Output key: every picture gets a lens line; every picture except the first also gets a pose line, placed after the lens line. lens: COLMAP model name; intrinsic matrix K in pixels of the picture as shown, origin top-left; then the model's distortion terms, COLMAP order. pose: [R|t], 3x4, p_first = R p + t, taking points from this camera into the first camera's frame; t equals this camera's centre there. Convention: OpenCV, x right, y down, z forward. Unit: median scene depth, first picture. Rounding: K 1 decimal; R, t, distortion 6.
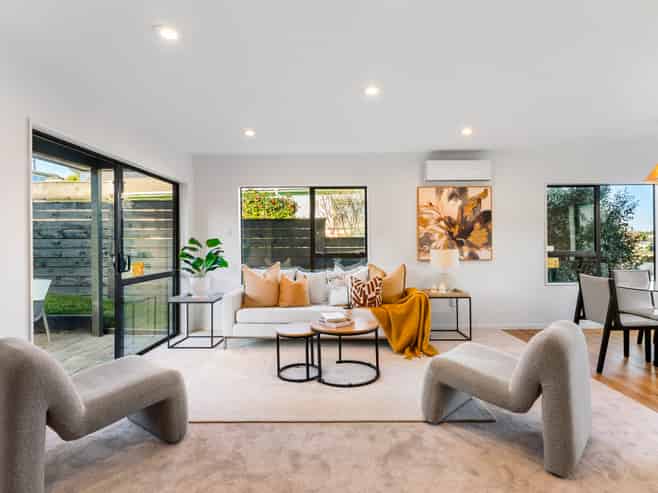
lens RADIAL K [[365.5, 0, 329.0], [0, 365.5, 246.5], [0, 0, 1]] dist [-0.001757, -0.001625]
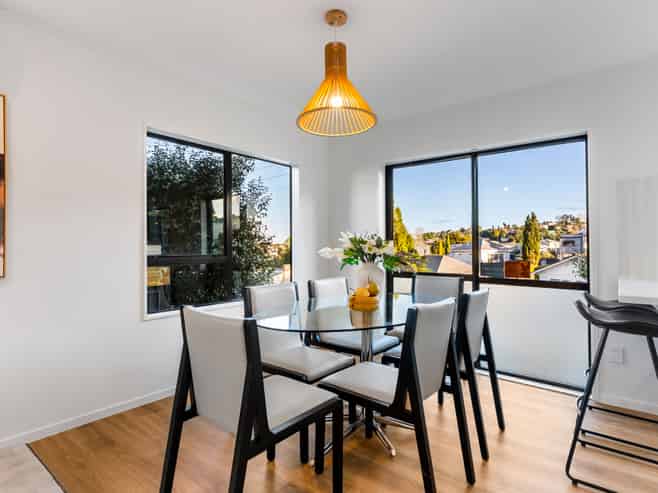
lens RADIAL K [[365.5, 0, 329.0], [0, 365.5, 246.5], [0, 0, 1]] dist [-0.001757, -0.001625]
pose [[0.630313, 0.014440, 0.776207, 0.293545], [0.004156, 0.999750, -0.021974, 0.011308], [-0.776330, 0.017076, 0.630096, 0.384669]]
